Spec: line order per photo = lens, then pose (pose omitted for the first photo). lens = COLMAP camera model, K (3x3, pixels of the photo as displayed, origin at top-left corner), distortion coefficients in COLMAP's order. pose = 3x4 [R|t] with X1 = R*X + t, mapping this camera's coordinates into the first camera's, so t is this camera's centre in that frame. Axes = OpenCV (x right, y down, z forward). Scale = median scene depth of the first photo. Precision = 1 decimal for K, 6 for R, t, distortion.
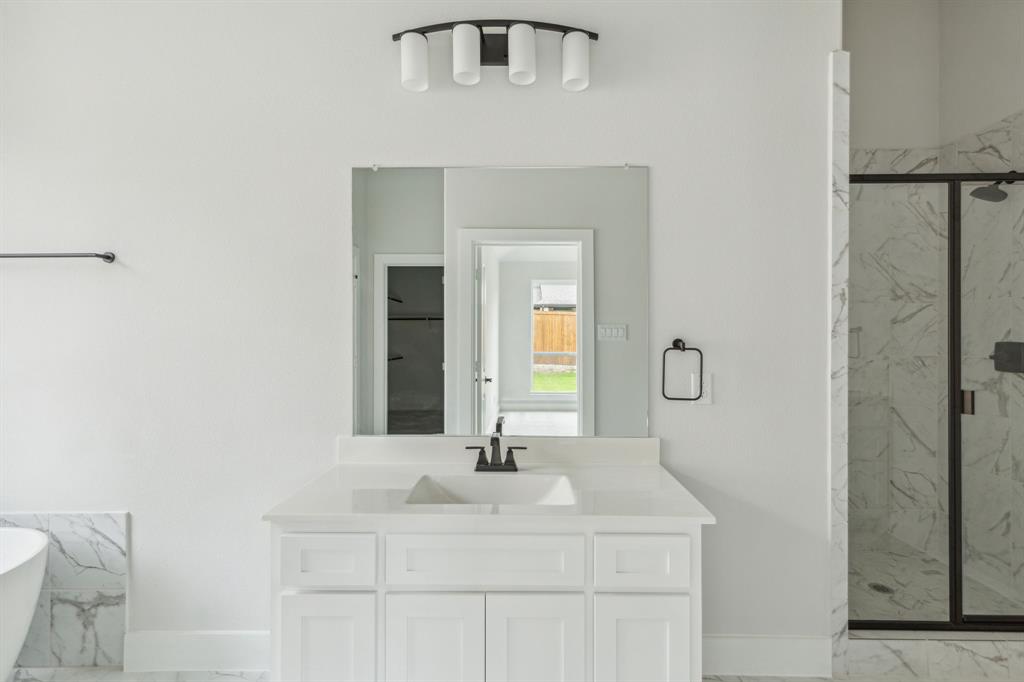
lens RADIAL K [[474.2, 0, 512.5], [0, 474.2, 340.7], [0, 0, 1]] dist [0.001755, -0.000165]
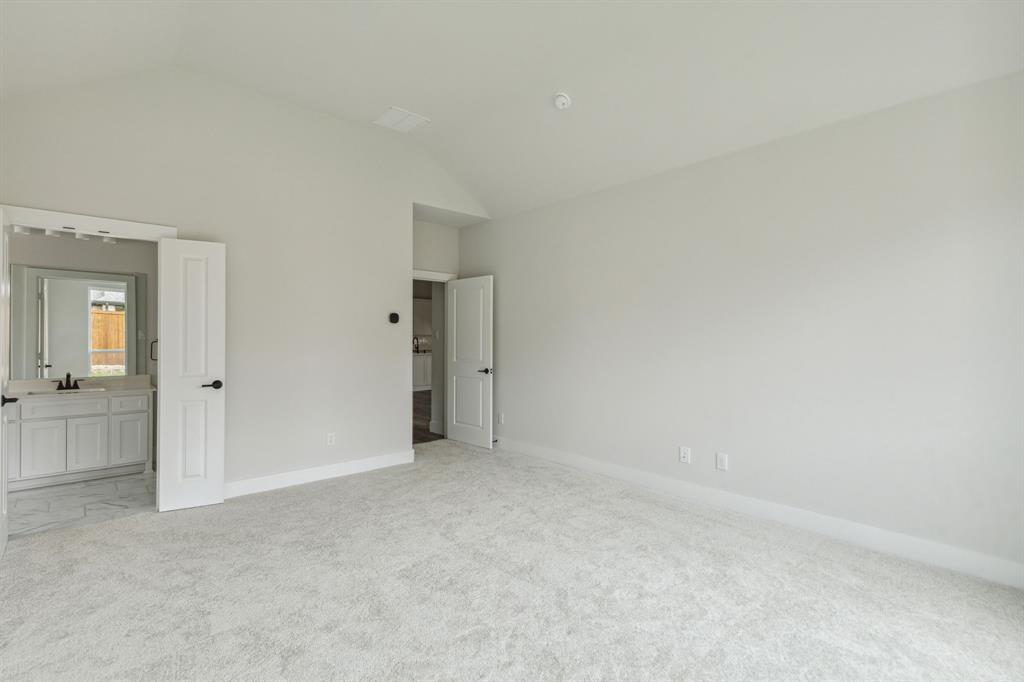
lens RADIAL K [[474.2, 0, 514.1], [0, 474.2, 342.0], [0, 0, 1]] dist [0.001755, -0.000165]
pose [[0.719156, -0.000205, 0.694848, -0.039104], [0.000190, 1.000000, 0.000099, 0.008528], [-0.694848, 0.000061, 0.719156, -1.153084]]
